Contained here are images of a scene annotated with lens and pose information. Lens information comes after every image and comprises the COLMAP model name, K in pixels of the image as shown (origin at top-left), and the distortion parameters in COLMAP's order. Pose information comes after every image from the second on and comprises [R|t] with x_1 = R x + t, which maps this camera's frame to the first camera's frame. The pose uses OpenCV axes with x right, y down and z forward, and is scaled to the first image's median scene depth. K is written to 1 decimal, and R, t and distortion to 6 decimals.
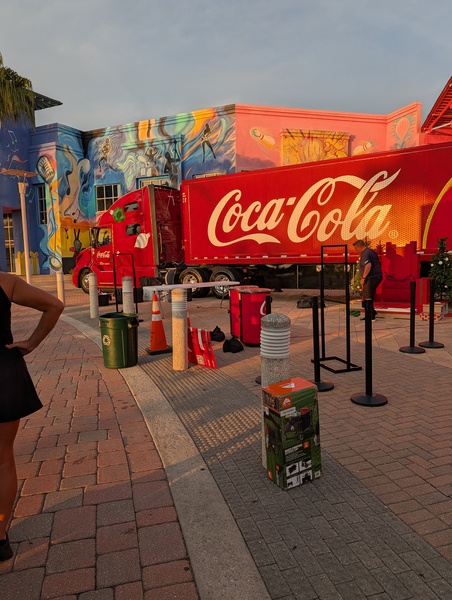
lens RADIAL K [[422.0, 0, 226.0], [0, 422.0, 300.0], [0, 0, 1]] dist [0.003821, 0.000384]
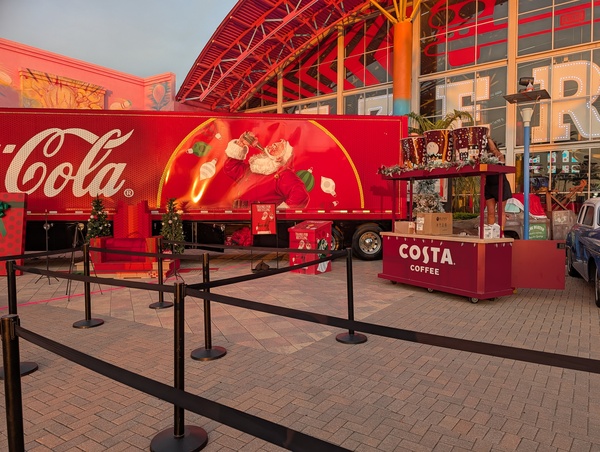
lens RADIAL K [[422.0, 0, 300.0], [0, 422.0, 226.0], [0, 0, 1]] dist [0.003821, 0.000384]
pose [[0.781680, 0.000224, 0.623680, 0.038778], [0.047822, 0.997034, -0.060294, 0.000490], [-0.621844, 0.076956, 0.779351, -0.008925]]
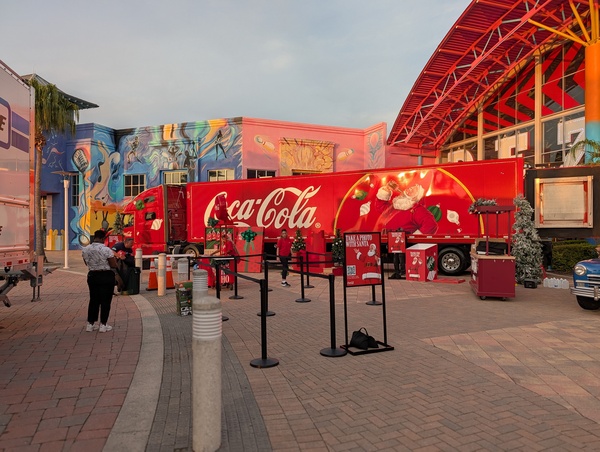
lens RADIAL K [[426.9, 0, 307.8], [0, 426.9, 236.6], [0, 0, 1]] dist [-0.000930, -0.004478]
pose [[0.993414, 0.018361, 0.113102, 0.076041], [-0.006618, 0.994624, -0.103344, 0.021640], [-0.114391, 0.101915, 0.988194, -0.241074]]
